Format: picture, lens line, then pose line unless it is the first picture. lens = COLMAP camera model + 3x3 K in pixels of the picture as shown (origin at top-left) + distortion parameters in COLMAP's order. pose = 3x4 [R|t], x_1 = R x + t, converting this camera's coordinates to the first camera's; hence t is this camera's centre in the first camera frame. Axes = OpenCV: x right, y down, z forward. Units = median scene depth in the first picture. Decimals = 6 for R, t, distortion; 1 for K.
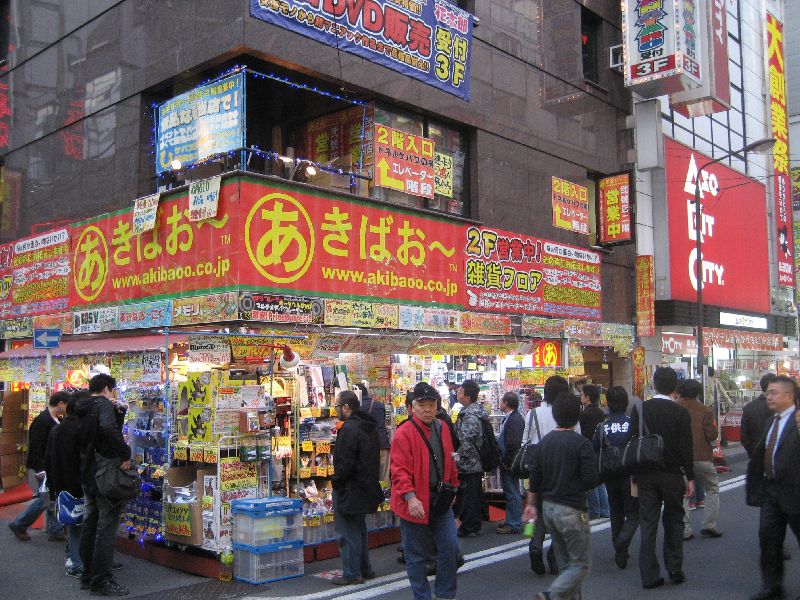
lens RADIAL K [[820.7, 0, 400.2], [0, 820.7, 300.9], [0, 0, 1]] dist [-0.062479, 0.000000]
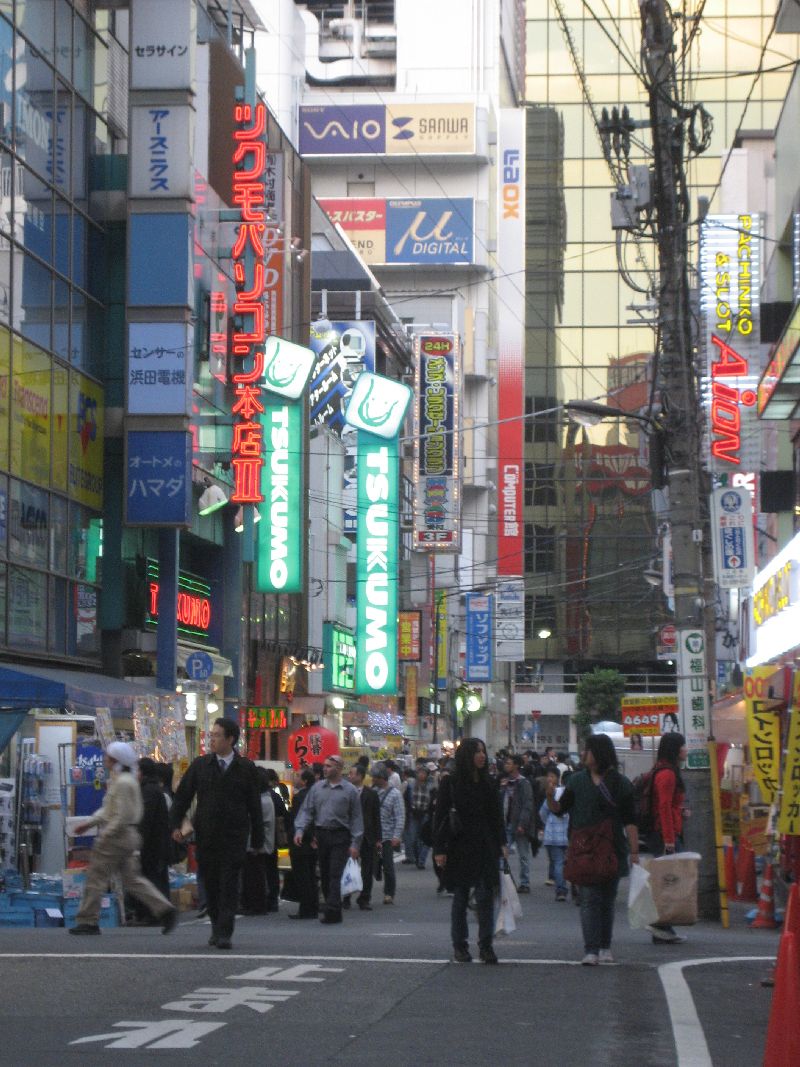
lens RADIAL K [[3253.7, 0, 400.0], [0, 3253.7, 533.5], [0, 0, 1]] dist [0.005104, 0.000000]
pose [[0.797987, 0.048013, 0.600760, -3.159872], [-0.055809, 0.998425, -0.005663, -0.258080], [-0.600086, -0.029009, 0.799410, -3.514067]]
